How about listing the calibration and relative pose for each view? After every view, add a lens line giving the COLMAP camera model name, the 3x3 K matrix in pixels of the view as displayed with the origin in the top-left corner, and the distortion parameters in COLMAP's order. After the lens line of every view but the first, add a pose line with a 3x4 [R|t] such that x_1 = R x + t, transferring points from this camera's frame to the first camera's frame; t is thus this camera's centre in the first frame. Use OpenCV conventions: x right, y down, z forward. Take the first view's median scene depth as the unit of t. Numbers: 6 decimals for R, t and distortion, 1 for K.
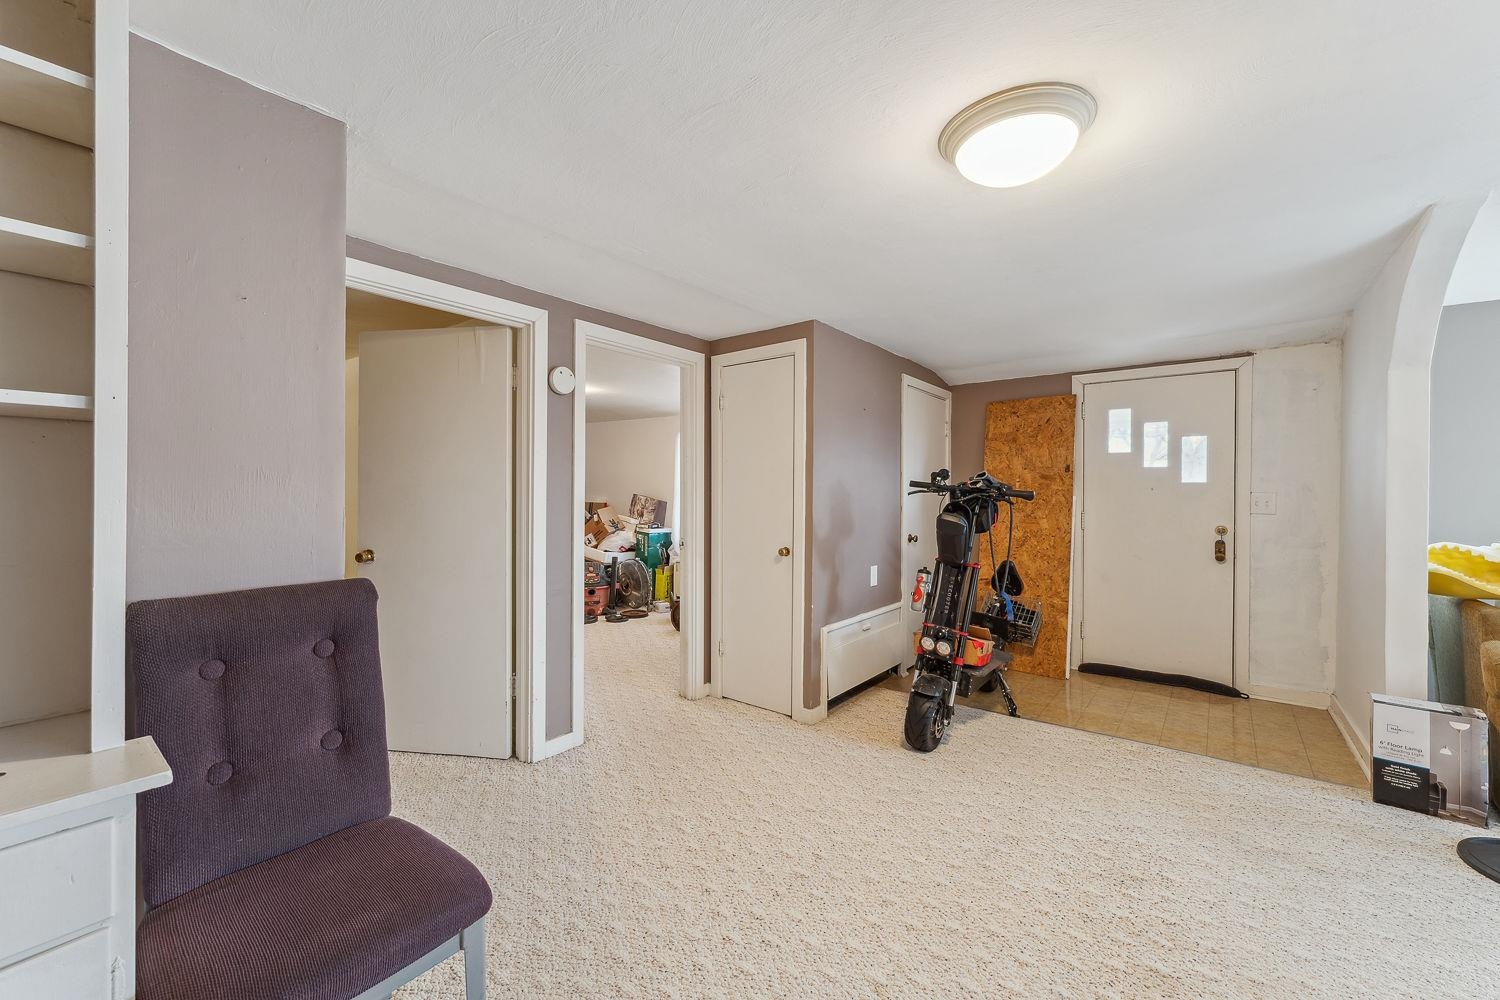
lens RADIAL K [[597.9, 0, 743.0], [0, 597.9, 501.7], [0, 0, 1]] dist [-0.000348, -0.000078]
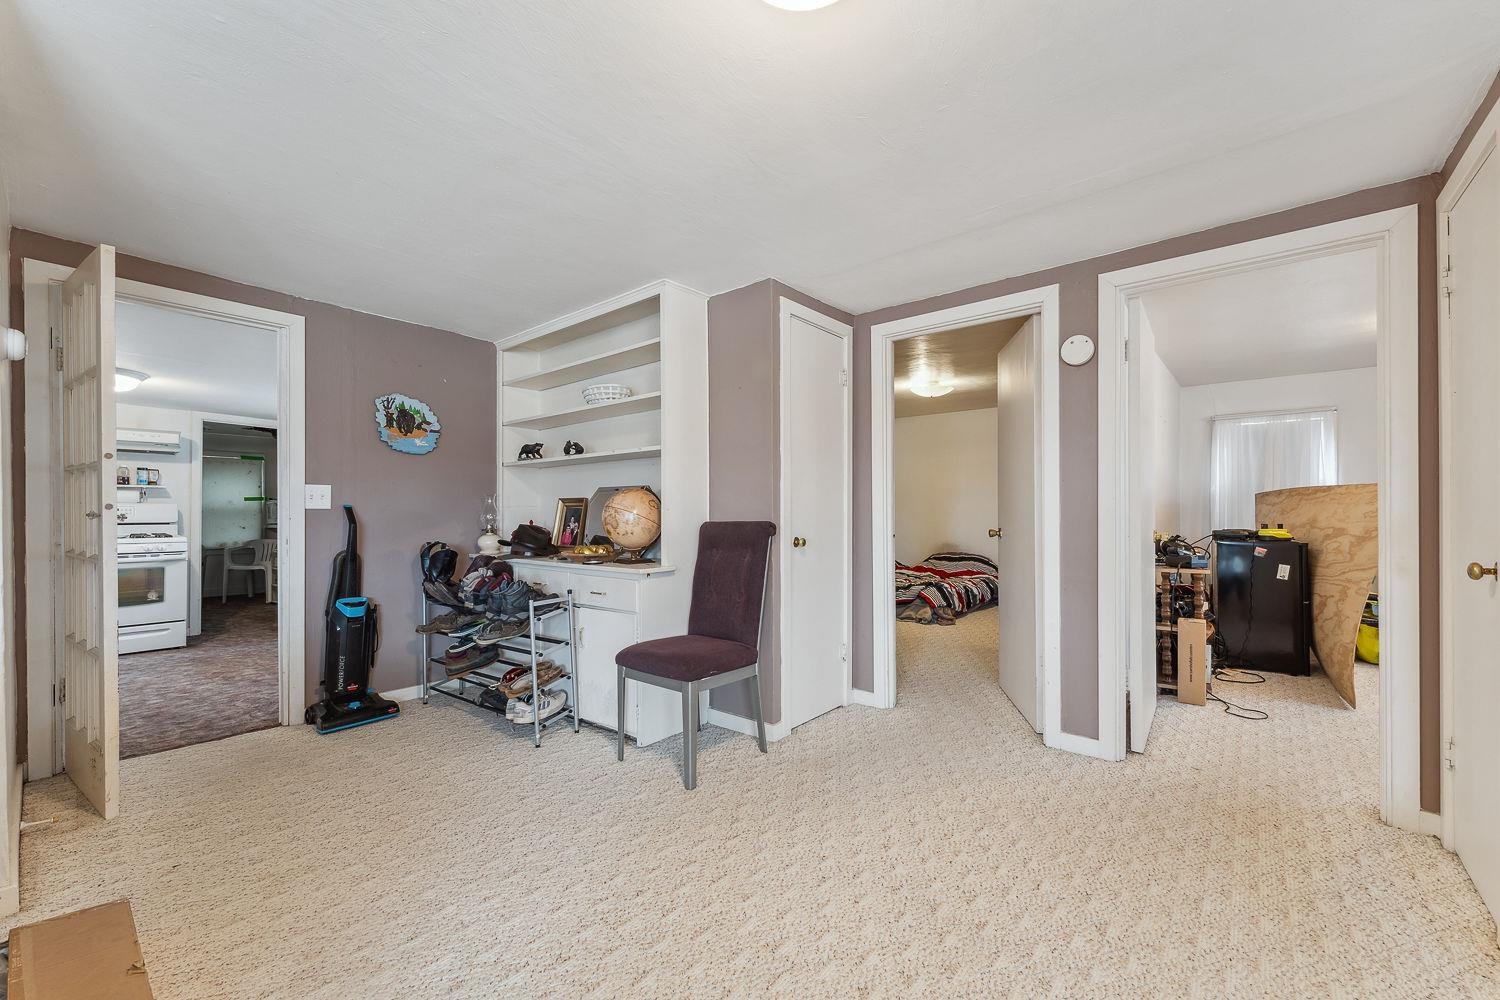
lens RADIAL K [[597.9, 0, 743.0], [0, 597.9, 501.7], [0, 0, 1]] dist [-0.000348, -0.000078]
pose [[-0.025854, -0.010747, -0.999608, 0.637374], [-0.011072, 0.999884, -0.010464, 0.048702], [0.999604, 0.010798, -0.025970, 0.508063]]
